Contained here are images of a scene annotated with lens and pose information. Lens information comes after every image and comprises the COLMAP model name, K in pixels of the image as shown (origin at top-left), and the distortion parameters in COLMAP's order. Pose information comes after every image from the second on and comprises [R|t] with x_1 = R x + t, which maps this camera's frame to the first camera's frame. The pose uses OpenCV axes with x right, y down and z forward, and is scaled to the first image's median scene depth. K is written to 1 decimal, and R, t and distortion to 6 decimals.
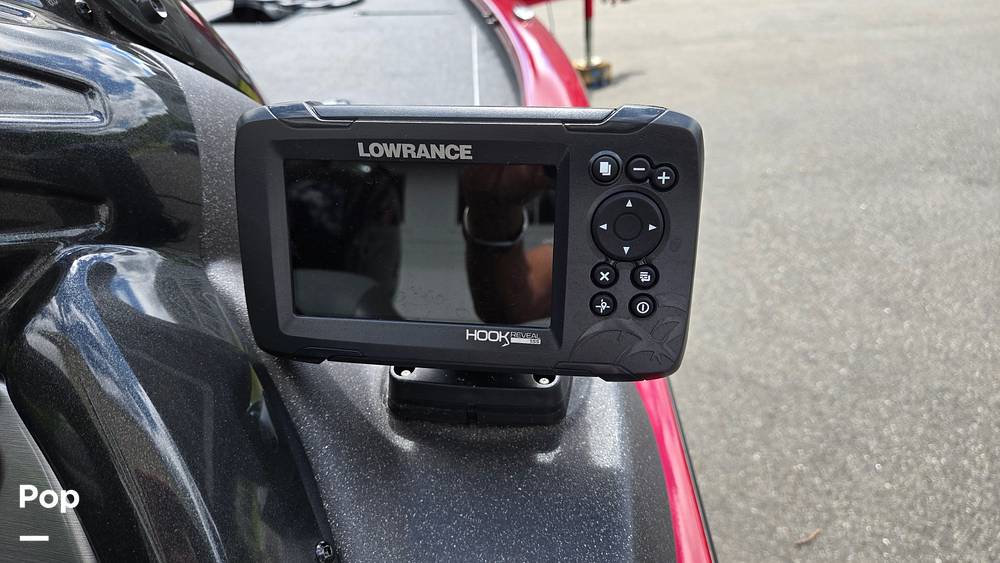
lens RADIAL K [[704.5, 0, 485.2], [0, 704.5, 280.8], [0, 0, 1]] dist [0.095318, -0.093175]
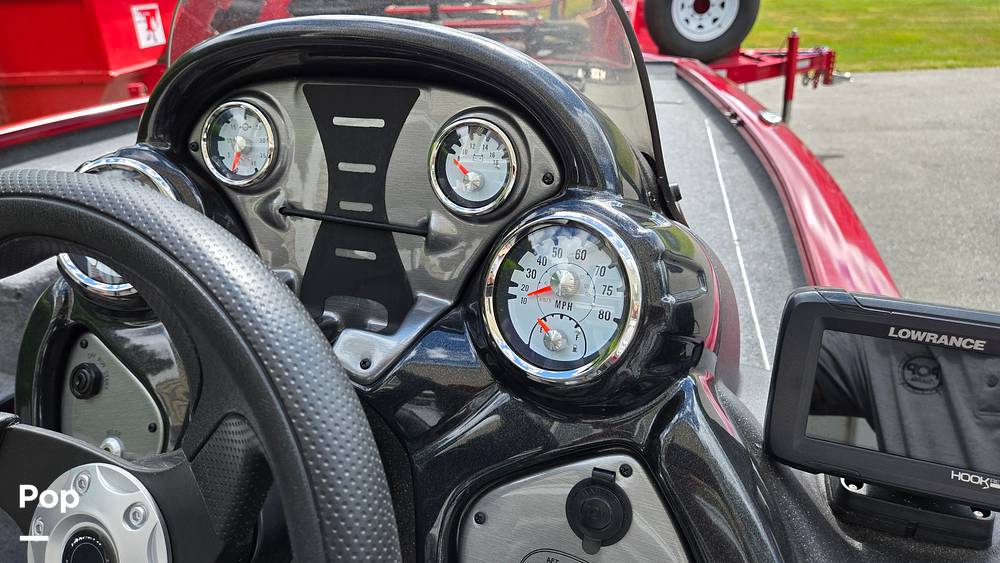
lens RADIAL K [[704.5, 0, 485.2], [0, 704.5, 280.8], [0, 0, 1]] dist [0.095318, -0.093175]
pose [[0.970755, 0.117428, -0.209394, -0.637364], [-0.133320, 0.989042, -0.063421, -0.081747], [0.199652, 0.089483, 0.975773, -0.541220]]
